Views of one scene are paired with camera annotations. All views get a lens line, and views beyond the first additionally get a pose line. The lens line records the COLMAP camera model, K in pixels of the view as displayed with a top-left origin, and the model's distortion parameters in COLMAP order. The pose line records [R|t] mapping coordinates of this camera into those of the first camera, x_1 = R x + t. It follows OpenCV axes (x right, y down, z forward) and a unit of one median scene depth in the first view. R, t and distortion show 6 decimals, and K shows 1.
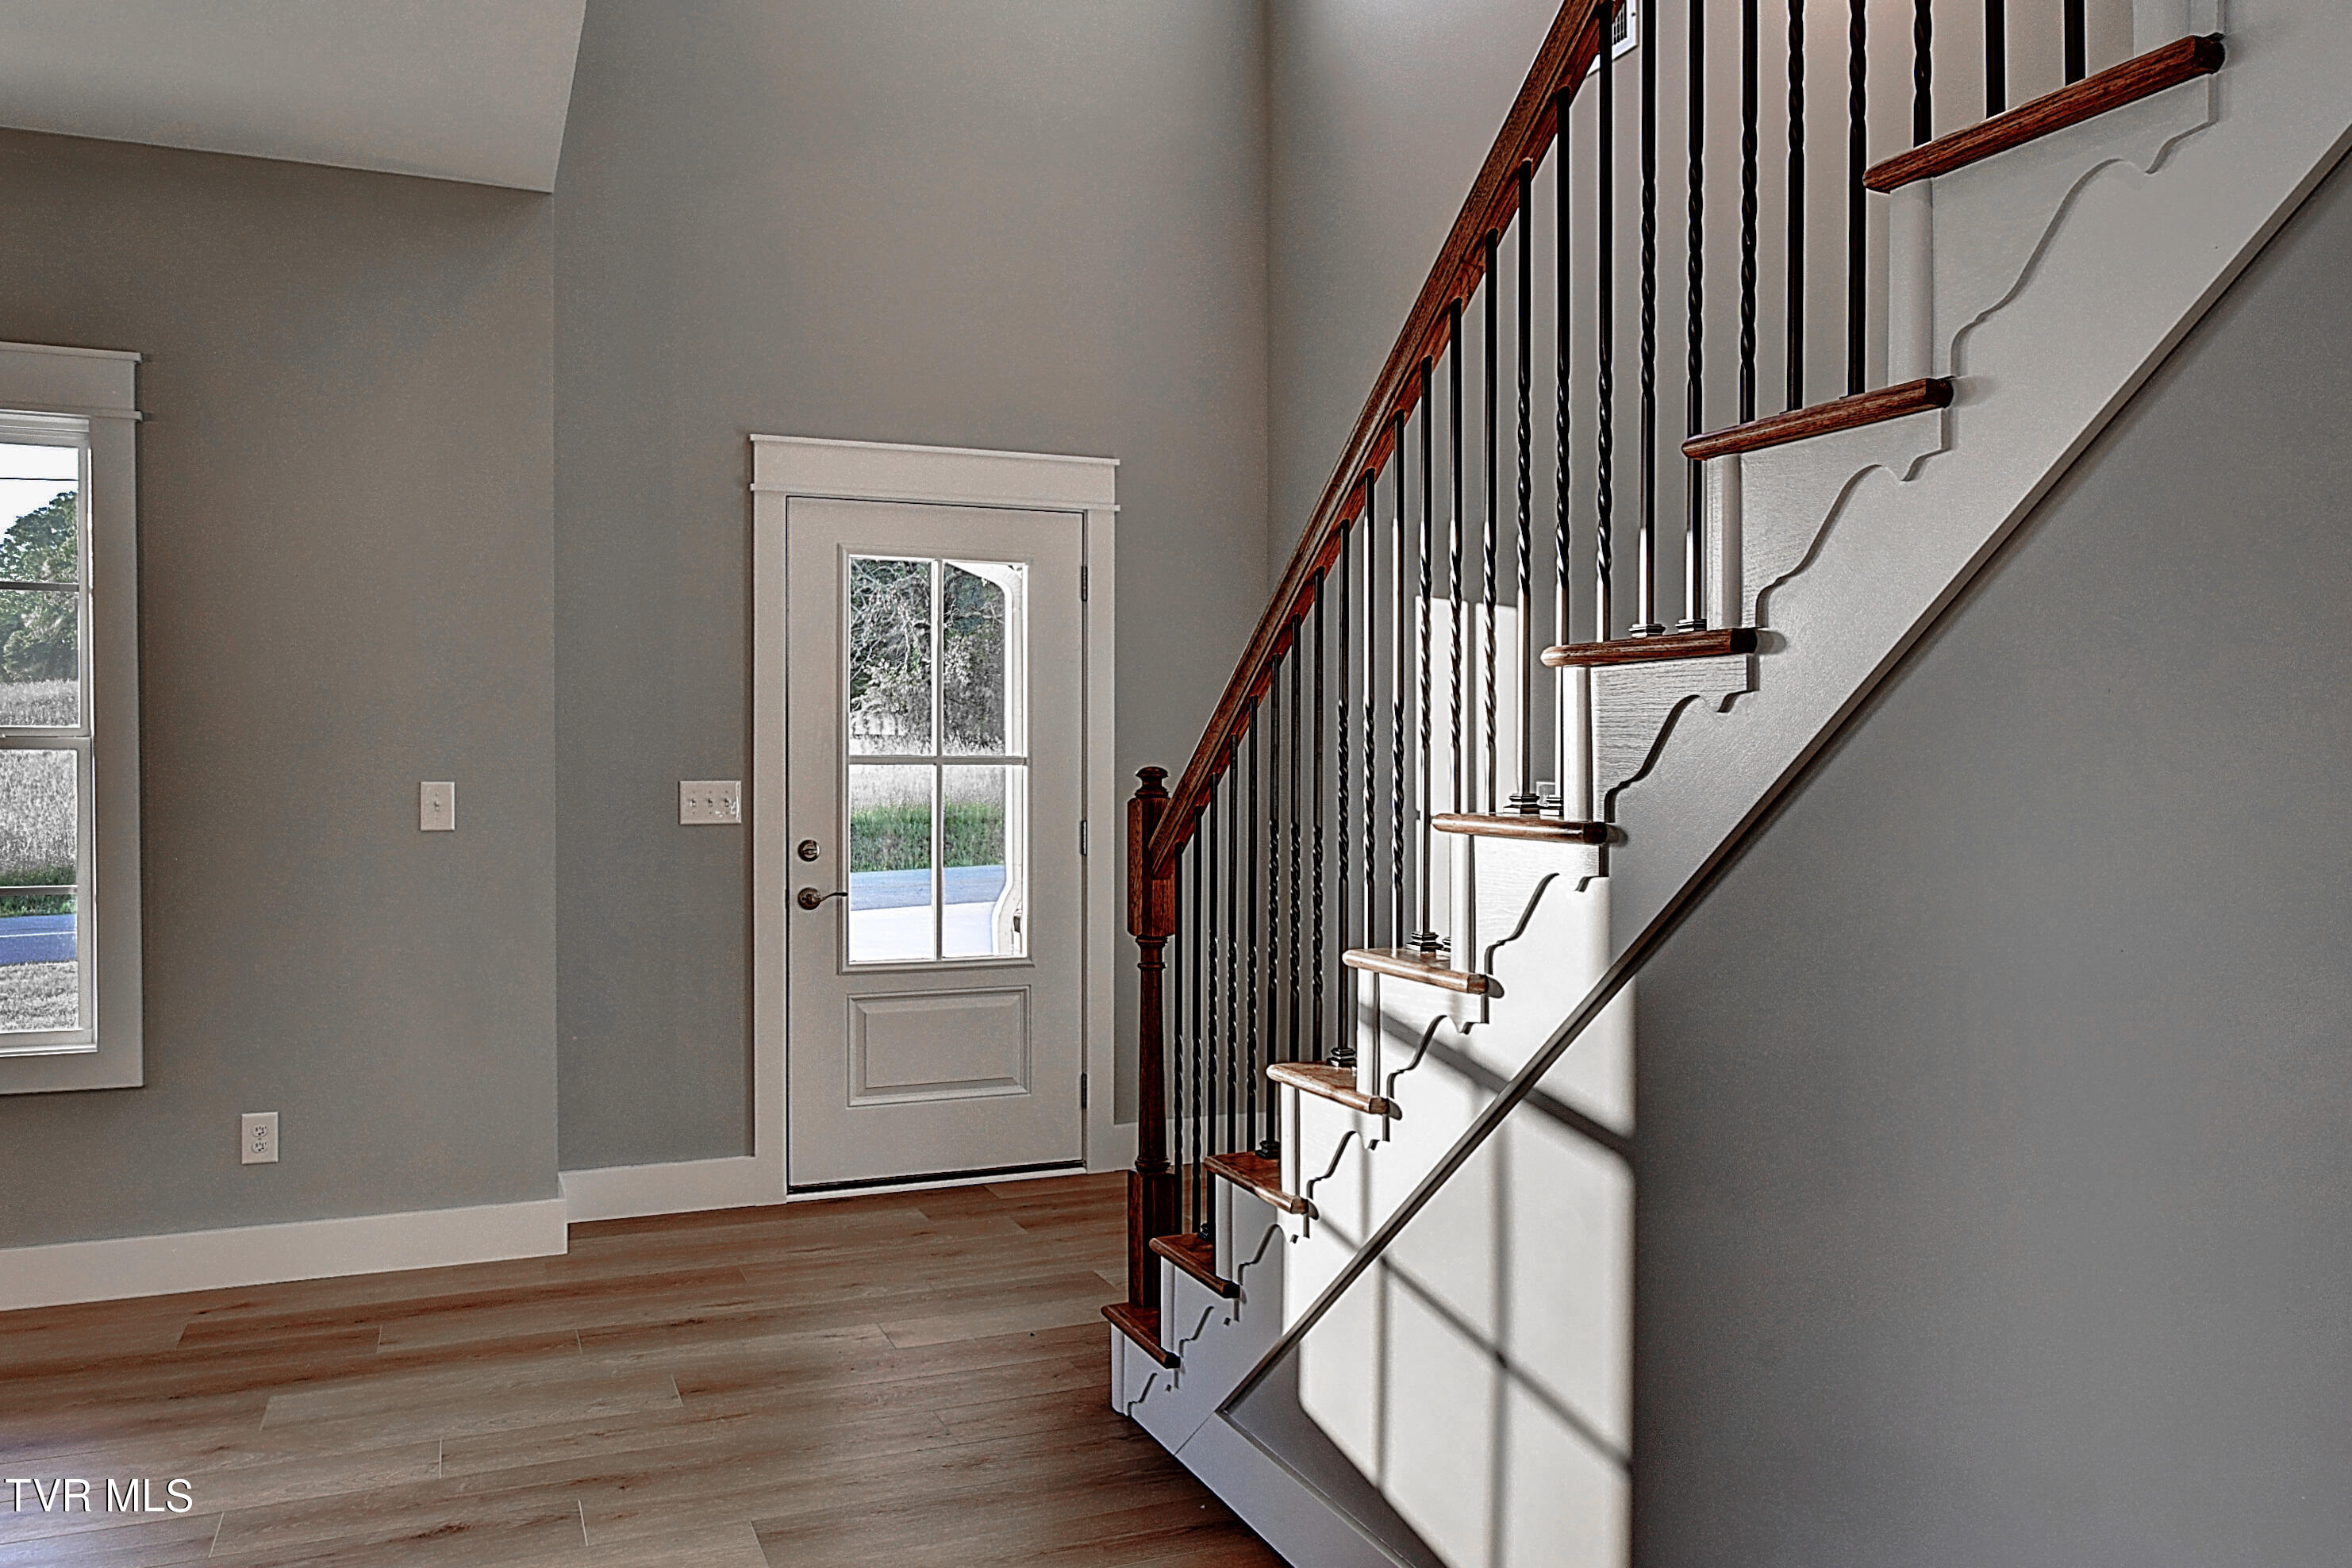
lens RADIAL K [[1779.9, 0, 1183.2], [0, 1779.9, 750.4], [0, 0, 1]] dist [0.002533, 0.001374]
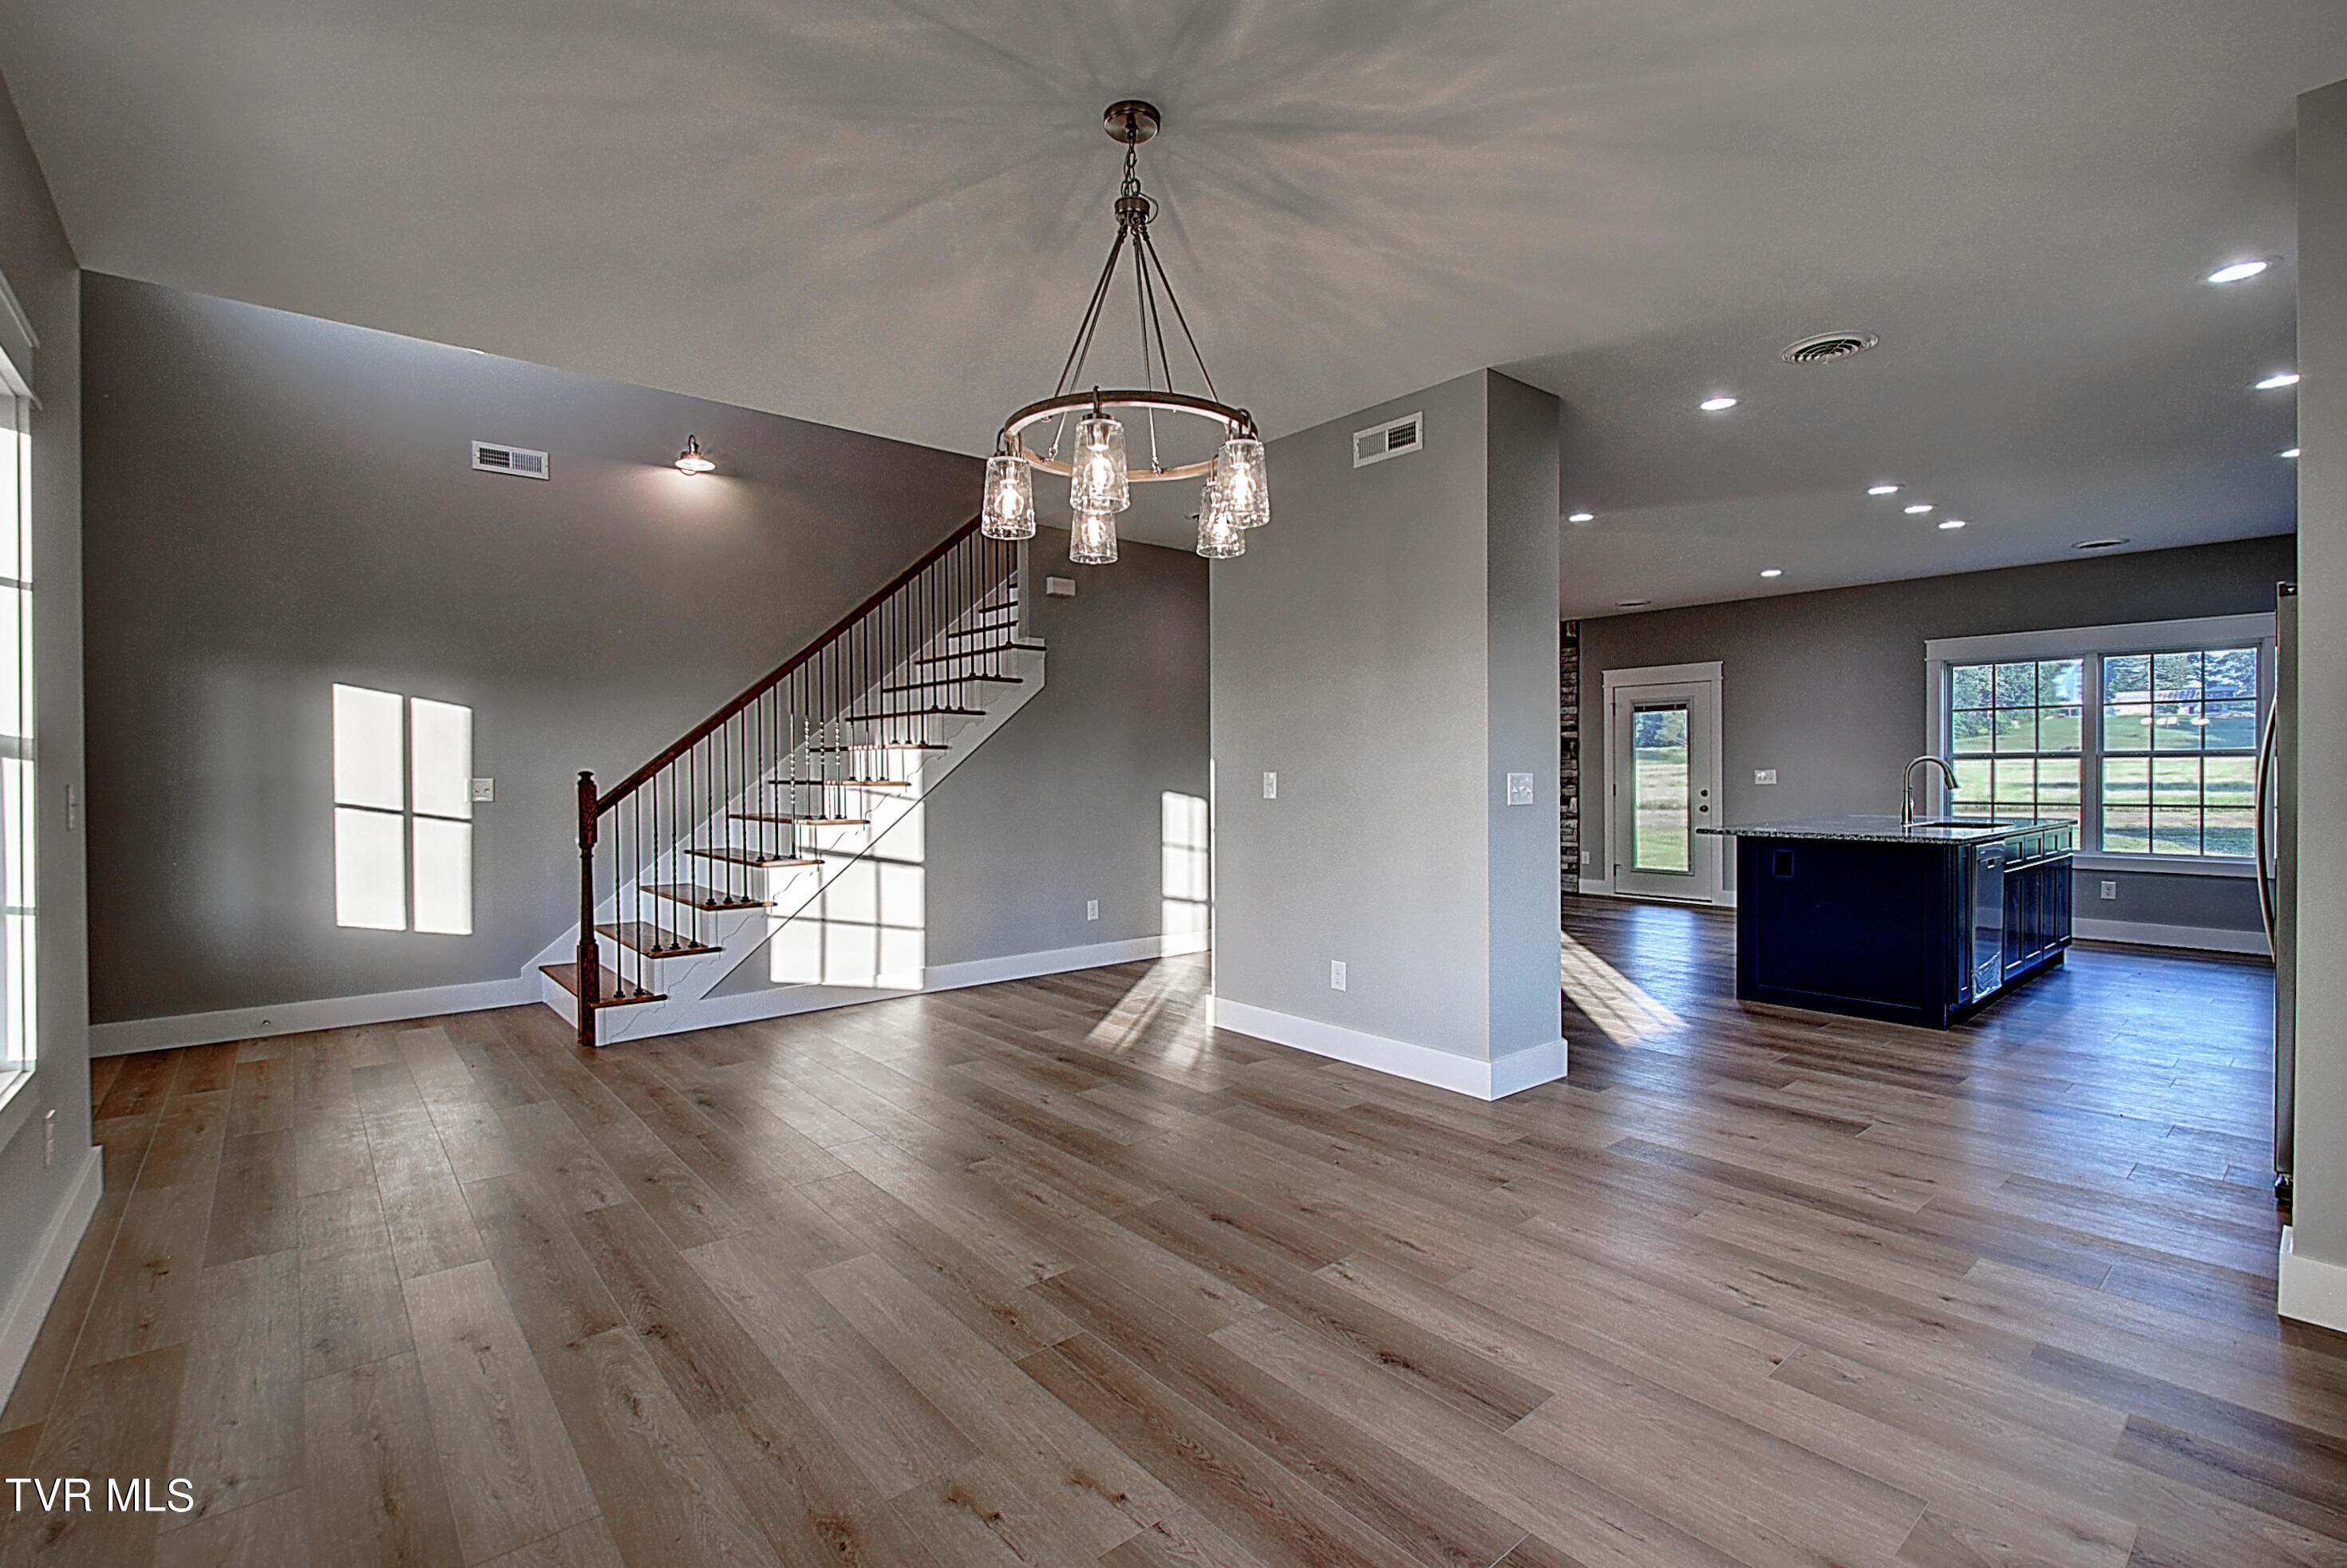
lens RADIAL K [[1045.5, 0, 1162.4], [0, 1045.5, 781.1], [0, 0, 1]] dist [0.009505, -0.013801]
pose [[-0.295713, -0.015629, 0.955149, -1.083854], [0.014644, 0.999675, 0.020891, 0.011470], [-0.955165, 0.020165, -0.295388, 0.497635]]
